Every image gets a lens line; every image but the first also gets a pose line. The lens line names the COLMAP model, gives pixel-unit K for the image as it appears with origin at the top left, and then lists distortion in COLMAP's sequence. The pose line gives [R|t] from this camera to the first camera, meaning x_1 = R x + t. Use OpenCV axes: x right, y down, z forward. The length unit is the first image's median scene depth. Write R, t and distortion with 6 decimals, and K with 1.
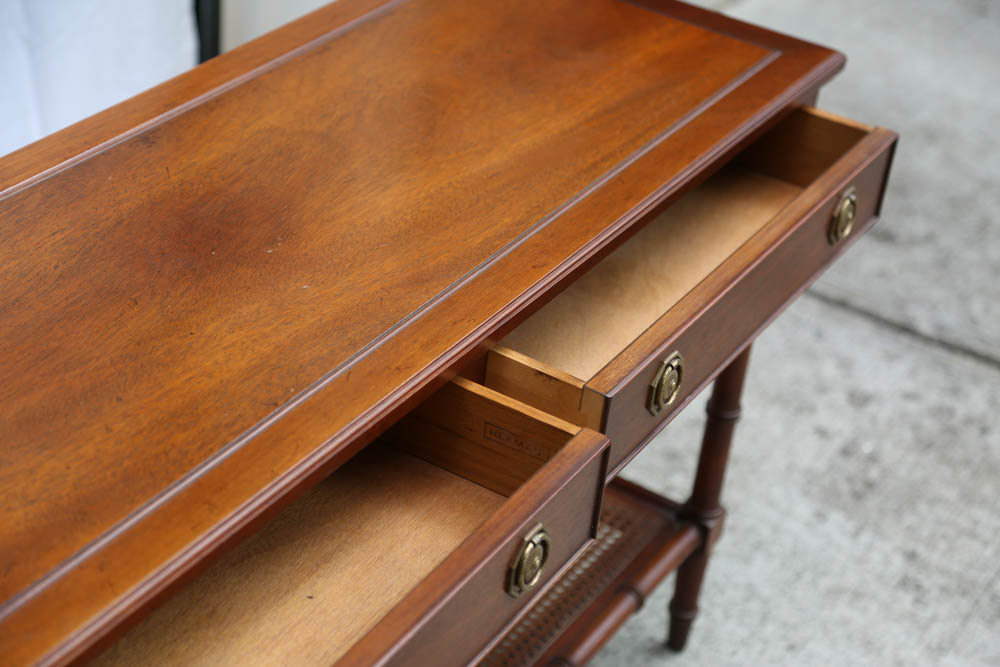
lens RADIAL K [[2197.8, 0, 500.0], [0, 2197.8, 333.5], [0, 0, 1]] dist [0.012672, 0.096267]
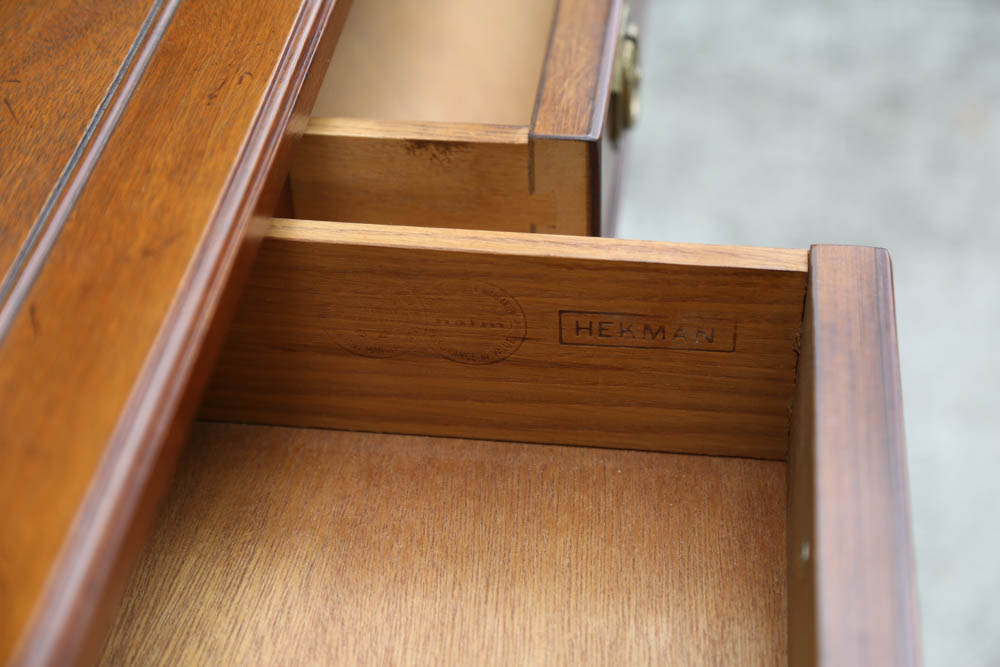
lens RADIAL K [[2119.8, 0, 500.0], [0, 2119.8, 333.5], [0, 0, 1]] dist [0.093599, 0.391021]
pose [[0.905697, -0.365116, 0.215415, -0.066019], [0.337050, 0.928393, 0.156472, -0.006791], [-0.257120, -0.069110, 0.963905, 0.555070]]
